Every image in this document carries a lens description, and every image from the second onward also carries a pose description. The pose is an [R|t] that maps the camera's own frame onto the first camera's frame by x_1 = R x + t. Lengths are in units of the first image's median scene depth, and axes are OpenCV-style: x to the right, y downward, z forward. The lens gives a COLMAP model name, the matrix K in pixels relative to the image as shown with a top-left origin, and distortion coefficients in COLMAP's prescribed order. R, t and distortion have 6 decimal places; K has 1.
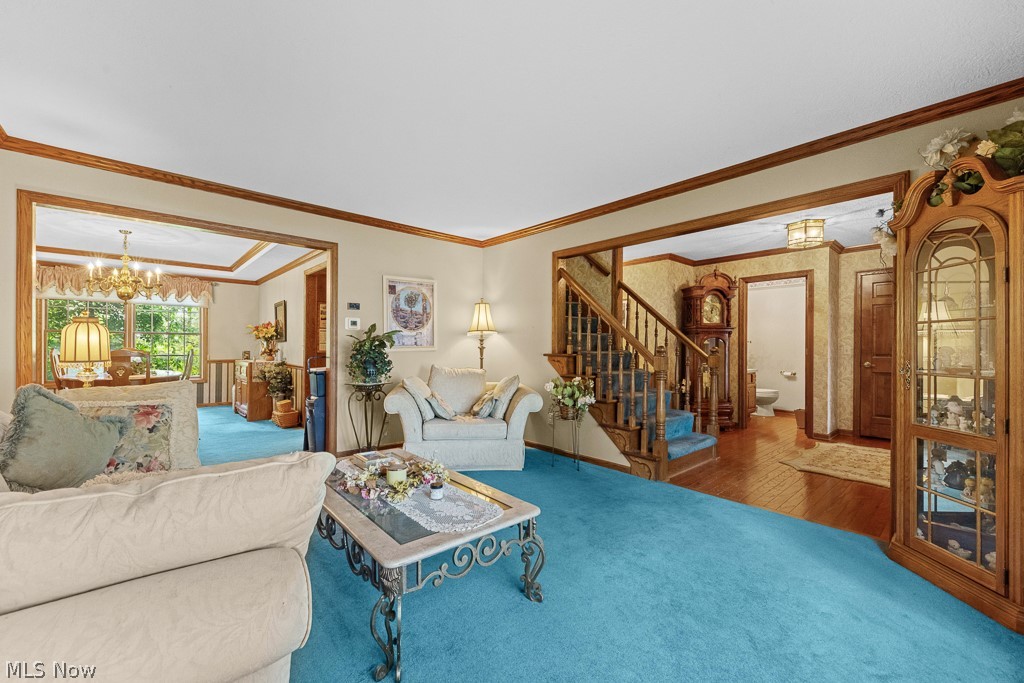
lens RADIAL K [[411.7, 0, 502.3], [0, 411.7, 346.9], [0, 0, 1]] dist [0.011283, -0.005816]
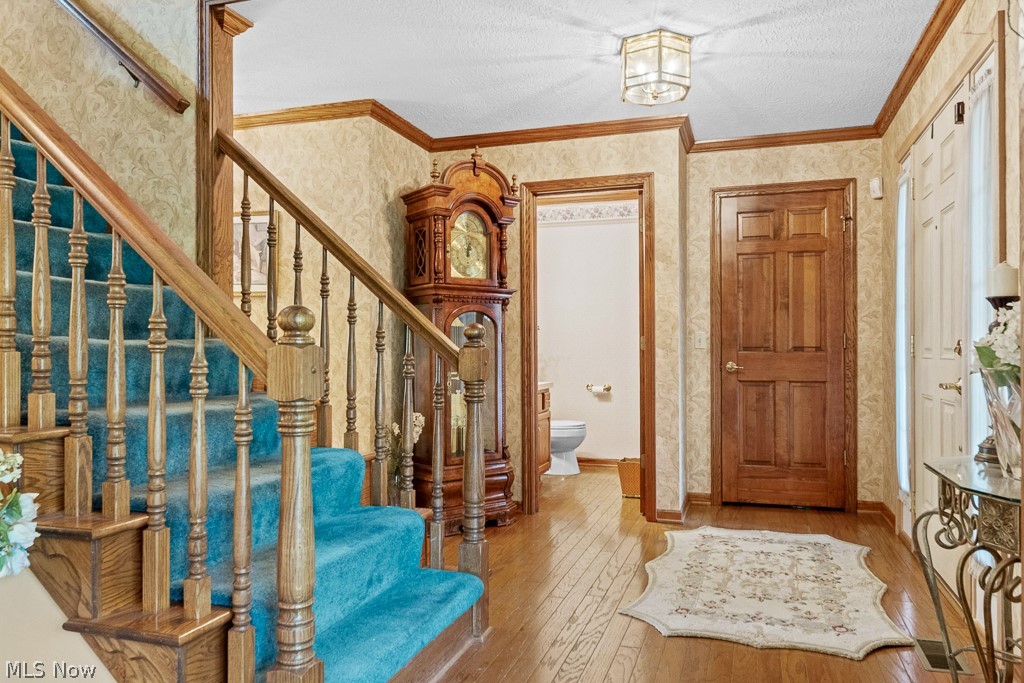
lens RADIAL K [[718.9, 0, 511.9], [0, 718.9, 343.0], [0, 0, 1]] dist [0.004778, 0.000206]
pose [[0.864555, -0.004783, 0.502515, 0.173555], [0.010832, 0.999900, -0.009120, 0.017337], [-0.502421, 0.013328, 0.864521, 0.337179]]
